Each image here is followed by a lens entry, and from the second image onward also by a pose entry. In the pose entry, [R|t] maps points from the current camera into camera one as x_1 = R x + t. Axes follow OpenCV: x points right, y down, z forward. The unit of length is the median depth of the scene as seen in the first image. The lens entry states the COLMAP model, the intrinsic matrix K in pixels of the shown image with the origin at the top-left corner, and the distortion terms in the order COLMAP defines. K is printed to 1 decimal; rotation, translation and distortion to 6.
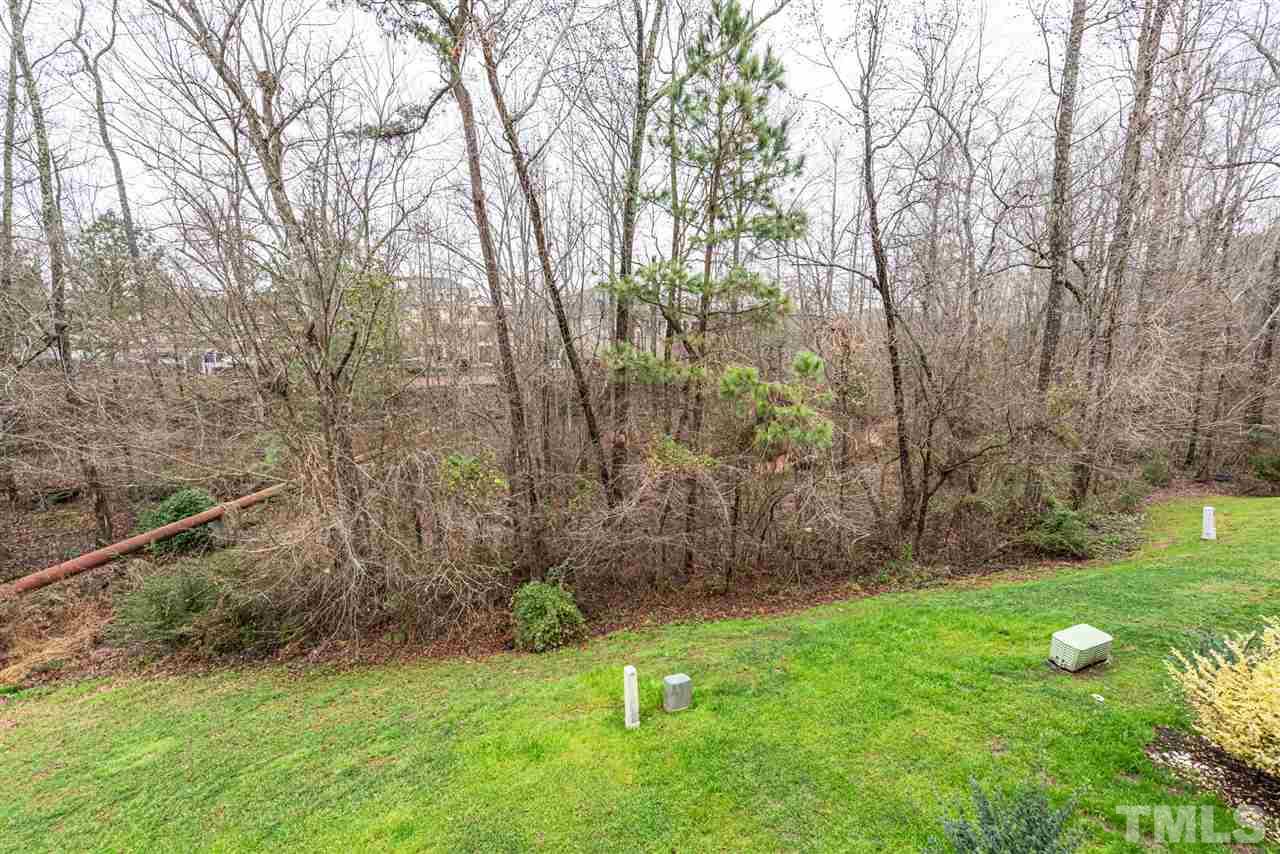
lens RADIAL K [[499.5, 0, 638.3], [0, 499.5, 430.4], [0, 0, 1]] dist [0.010961, -0.001008]
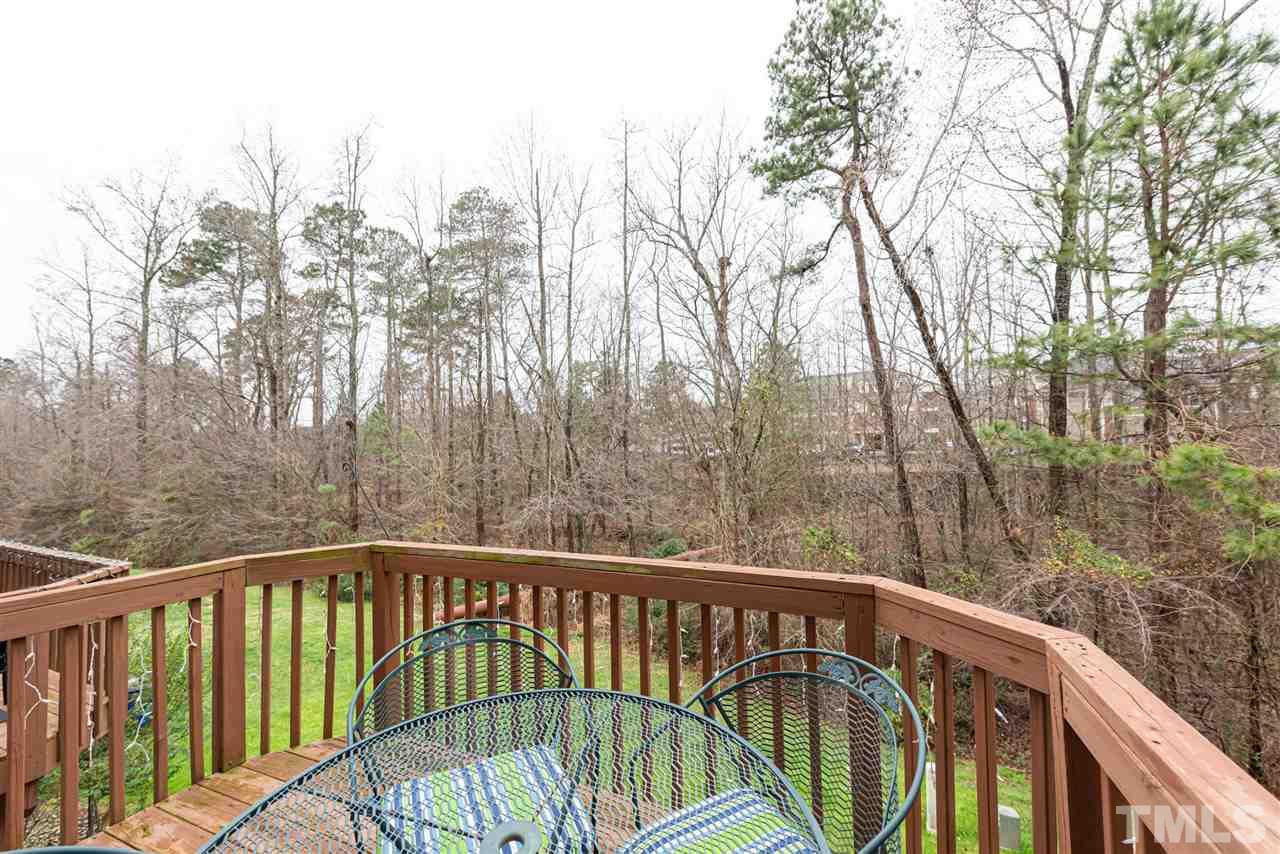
lens RADIAL K [[499.5, 0, 645.8], [0, 499.5, 431.2], [0, 0, 1]] dist [0.010961, -0.001008]
pose [[0.664385, -0.040816, -0.746275, 0.192932], [-0.091064, 0.986647, -0.135035, 0.019160], [0.741822, 0.157674, 0.651797, -0.054237]]
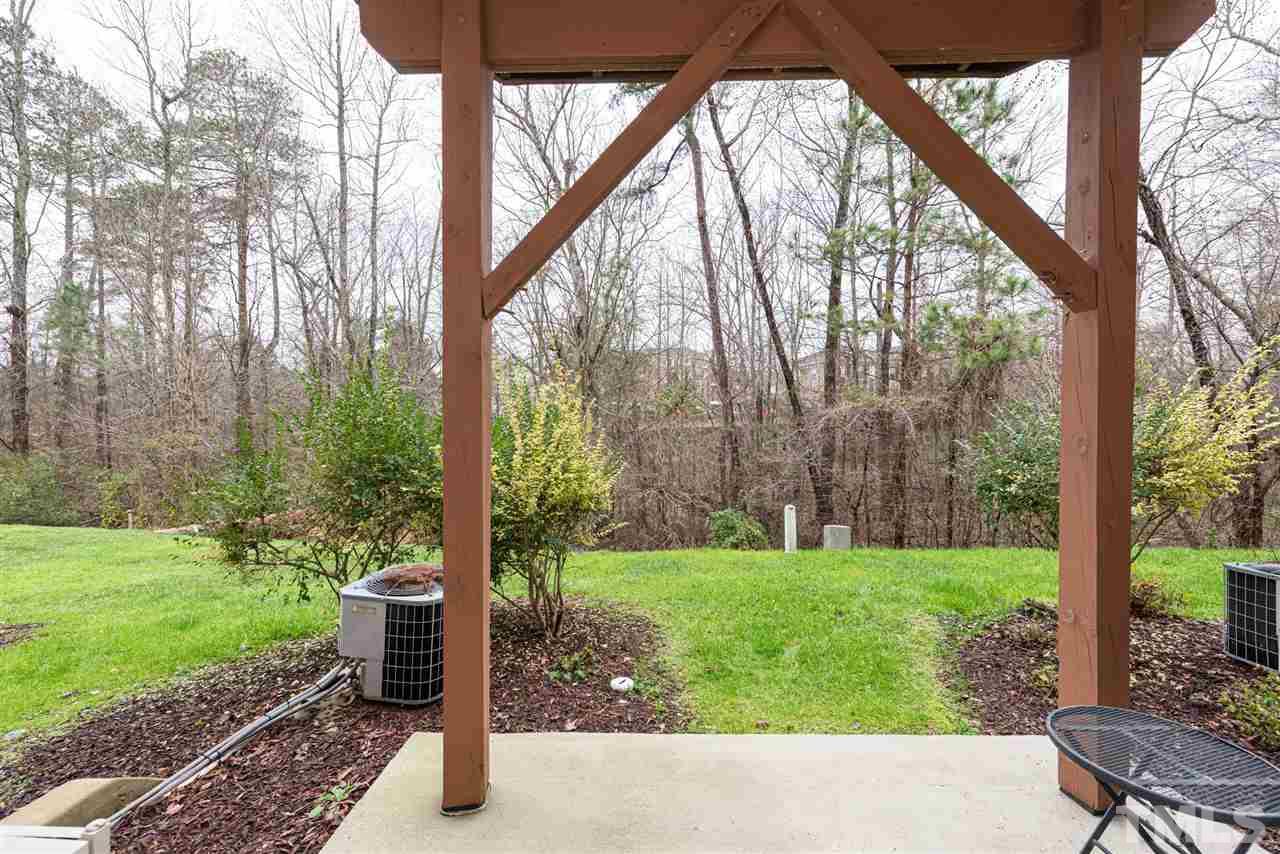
lens RADIAL K [[499.5, 0, 643.7], [0, 499.5, 434.5], [0, 0, 1]] dist [0.010961, -0.001008]
pose [[0.902371, -0.000571, -0.430961, 0.091086], [-0.063240, 0.988999, -0.133725, 0.260815], [0.426296, 0.147923, 0.892407, -0.093654]]
